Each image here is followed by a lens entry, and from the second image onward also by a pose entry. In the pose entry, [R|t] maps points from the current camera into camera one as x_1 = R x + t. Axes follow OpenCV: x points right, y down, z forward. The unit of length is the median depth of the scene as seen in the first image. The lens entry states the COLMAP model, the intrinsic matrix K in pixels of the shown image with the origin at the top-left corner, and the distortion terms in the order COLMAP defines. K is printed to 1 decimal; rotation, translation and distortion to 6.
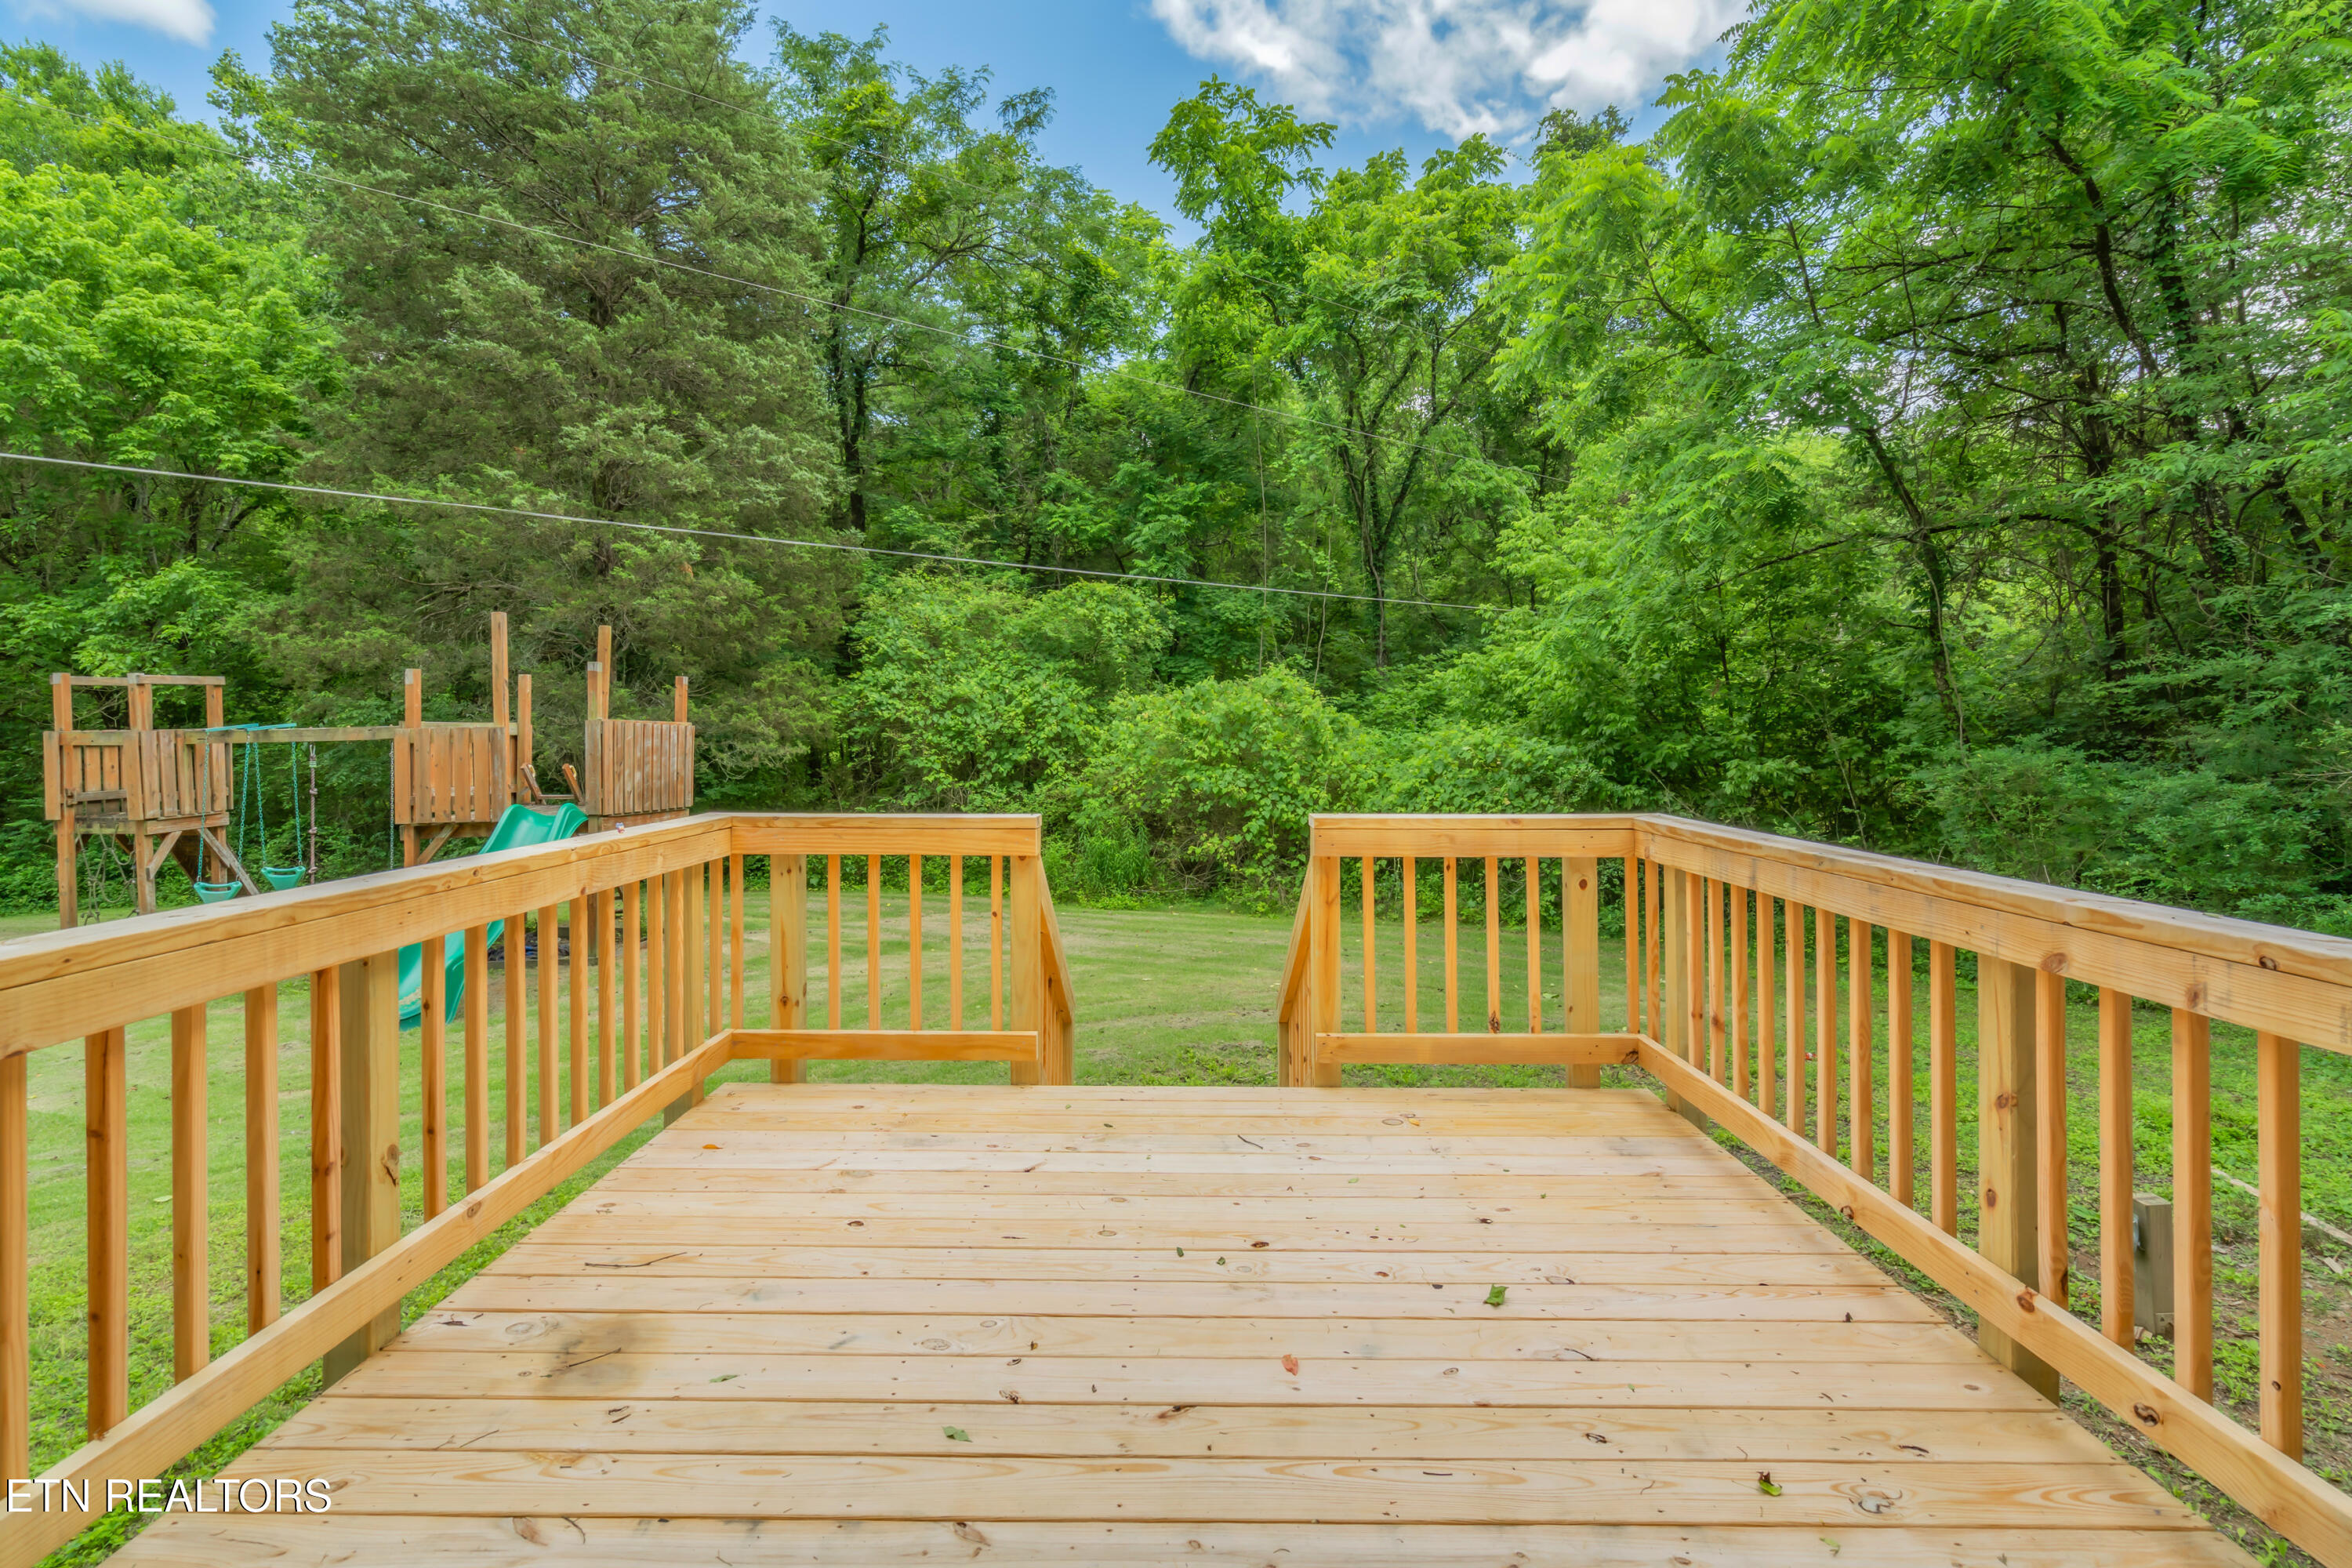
lens RADIAL K [[1057.6, 0, 1144.4], [0, 1057.6, 716.8], [0, 0, 1]] dist [-0.000504, 0.000065]
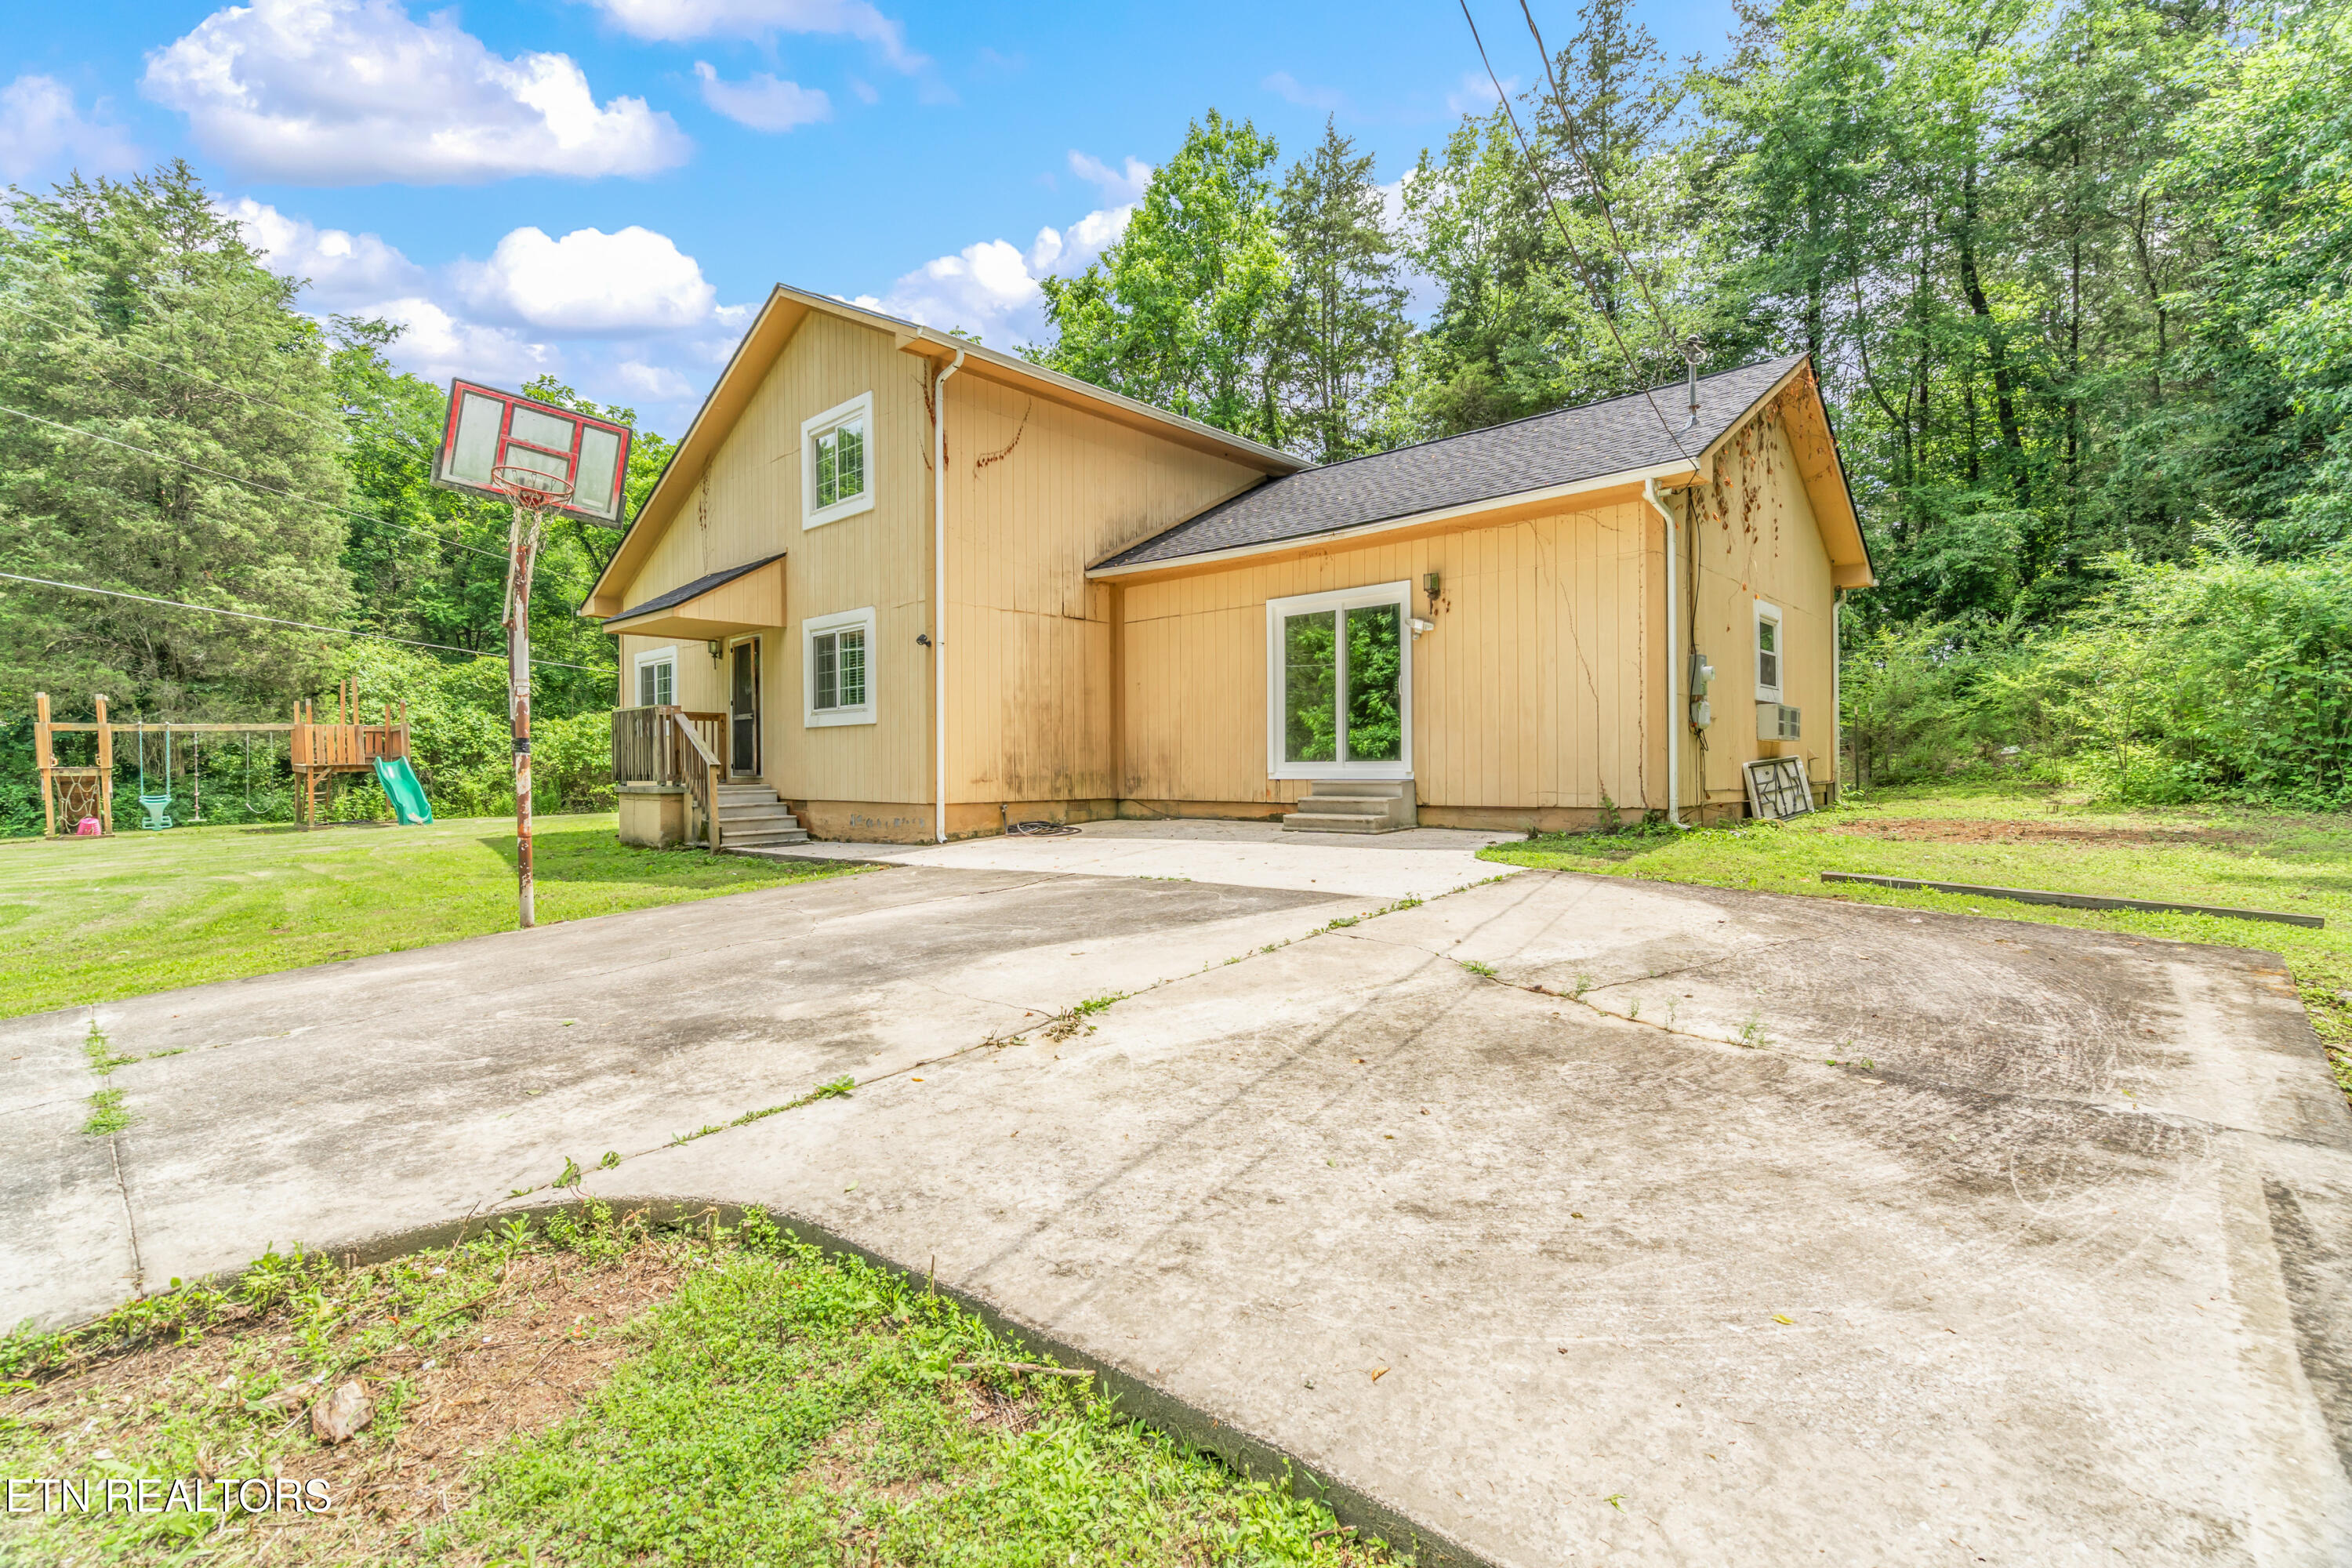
lens RADIAL K [[1057.6, 0, 1173.3], [0, 1057.6, 777.4], [0, 0, 1]] dist [-0.000504, 0.000065]
pose [[0.665410, -0.013718, 0.746352, -0.686019], [0.002738, 0.999869, 0.015937, 0.057615], [-0.746473, -0.008561, 0.665360, -1.169116]]
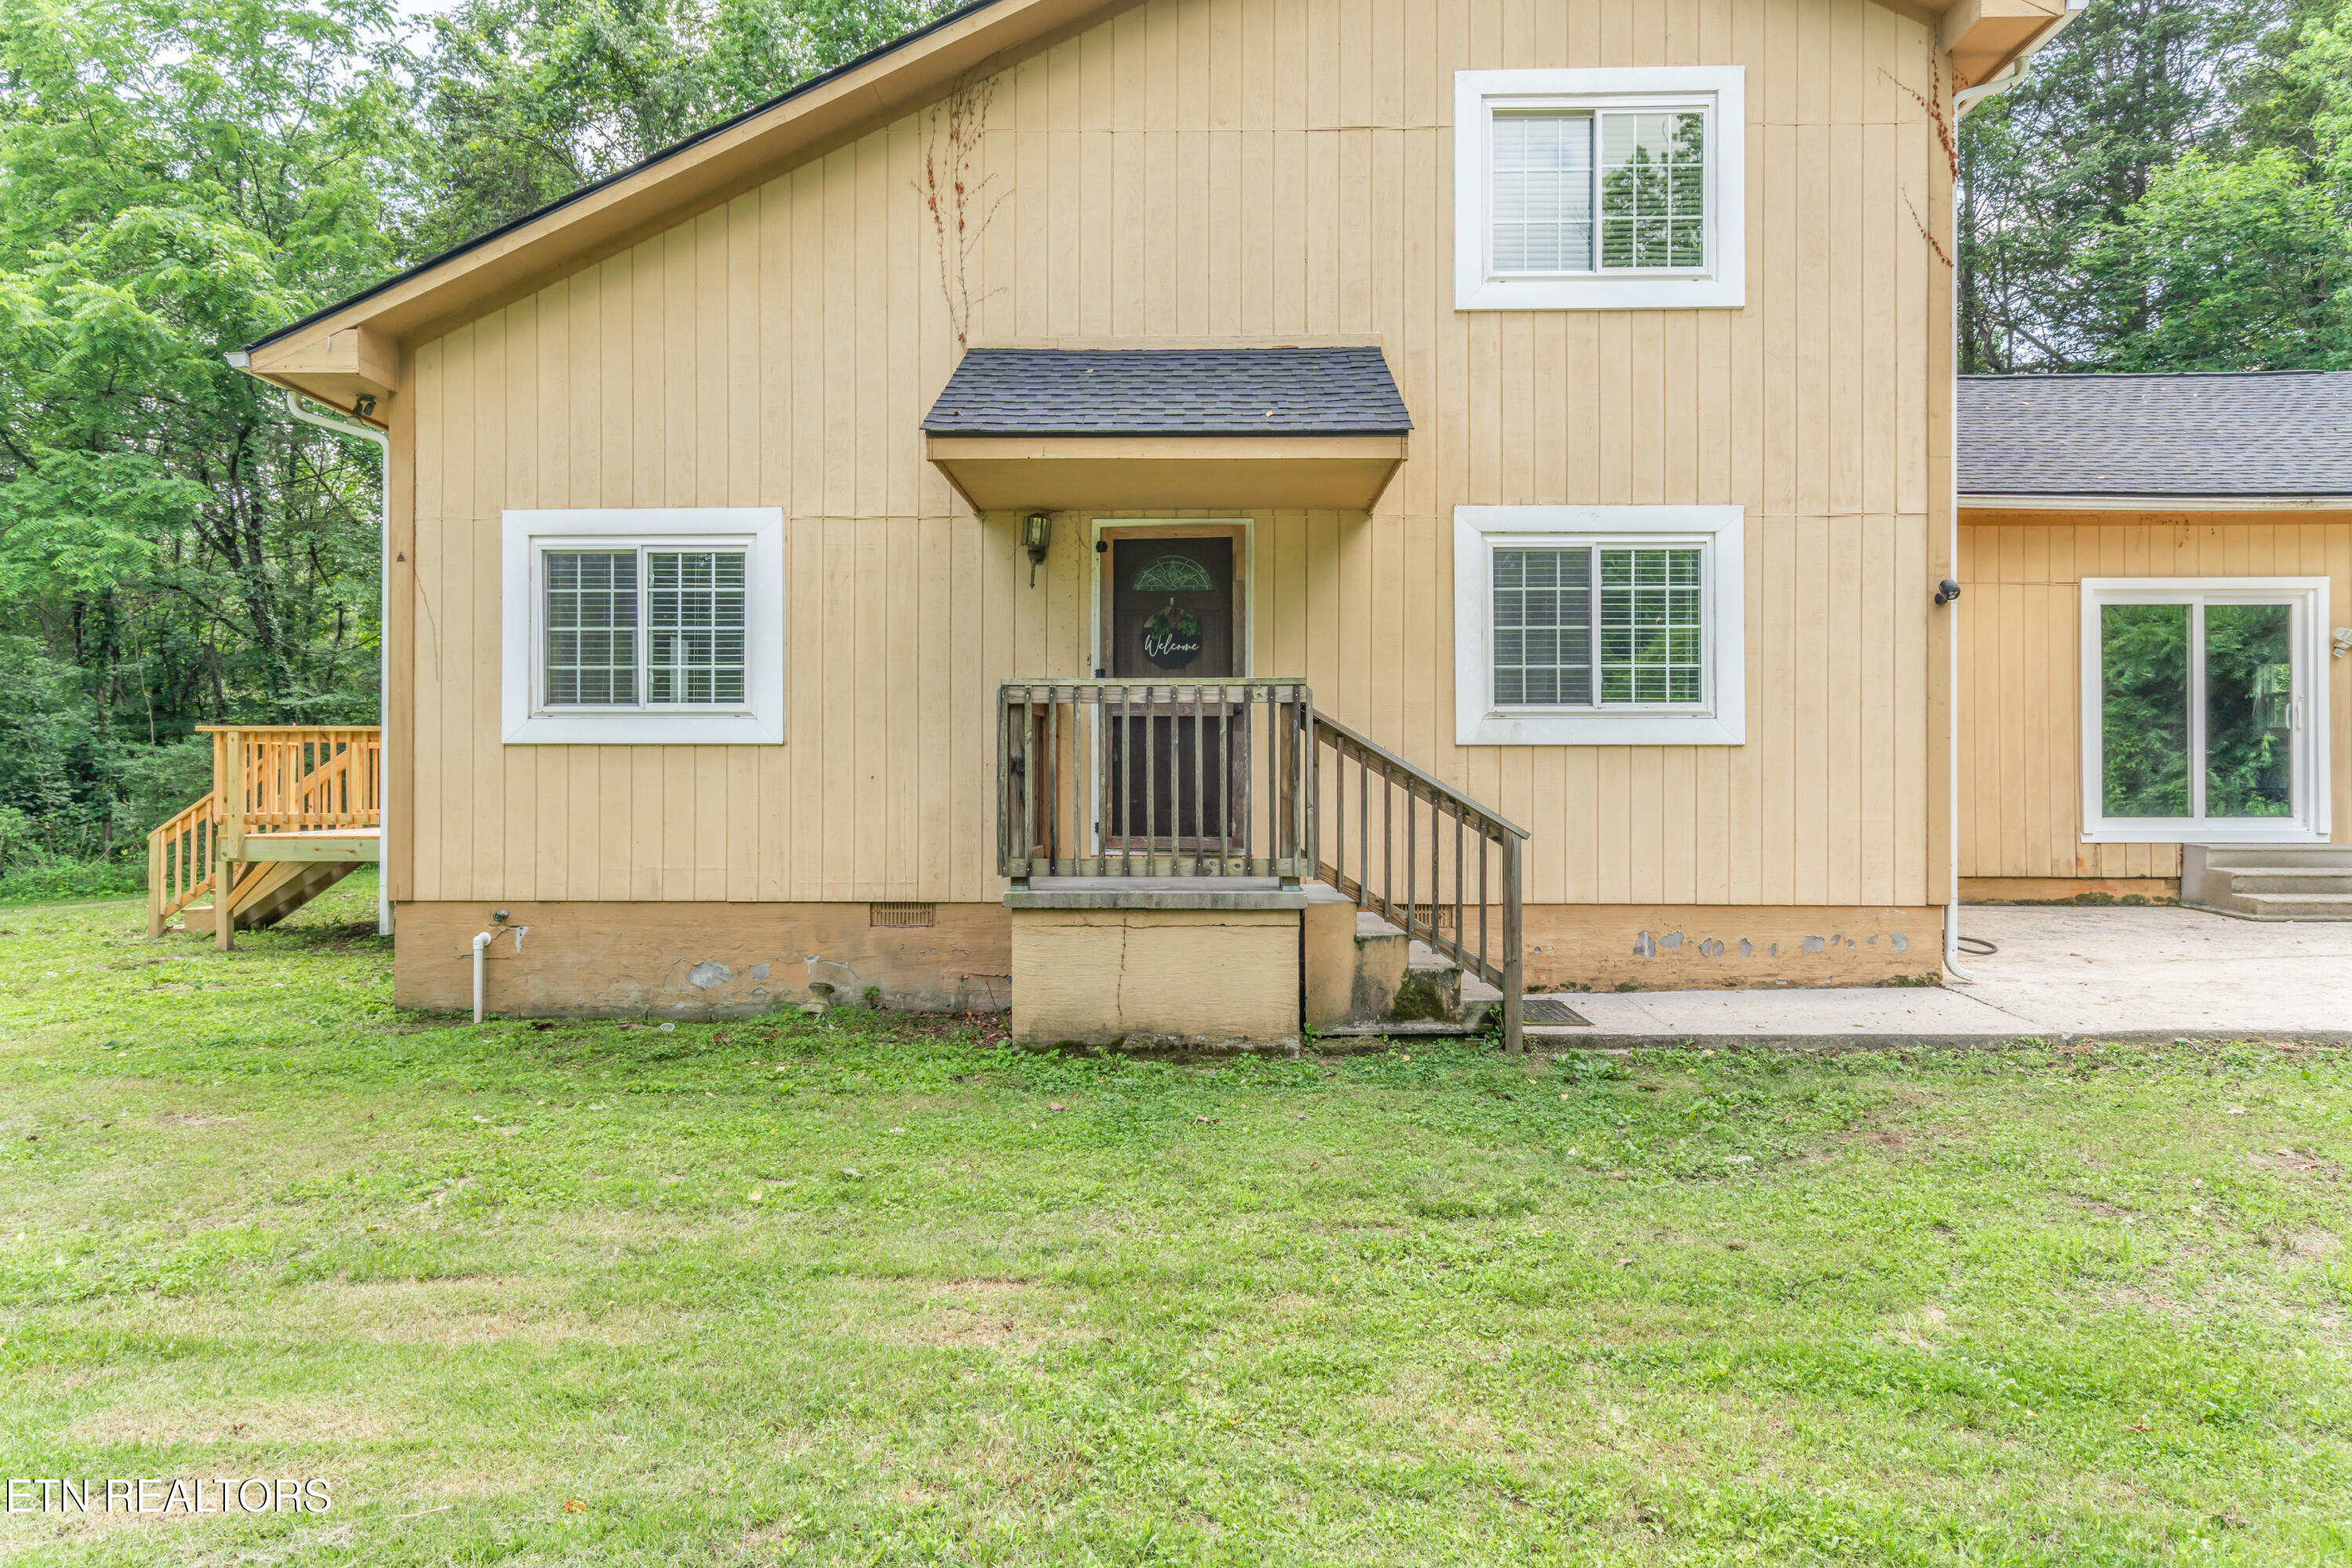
lens RADIAL K [[1409.0, 0, 1177.6], [0, 1409.0, 775.9], [0, 0, 1]] dist [0.008227, 0.007710]
pose [[0.000296, 0.001227, 0.999999, -0.762394], [-0.008305, 0.999965, -0.001224, 0.043088], [-0.999965, -0.008305, 0.000306, -0.257492]]
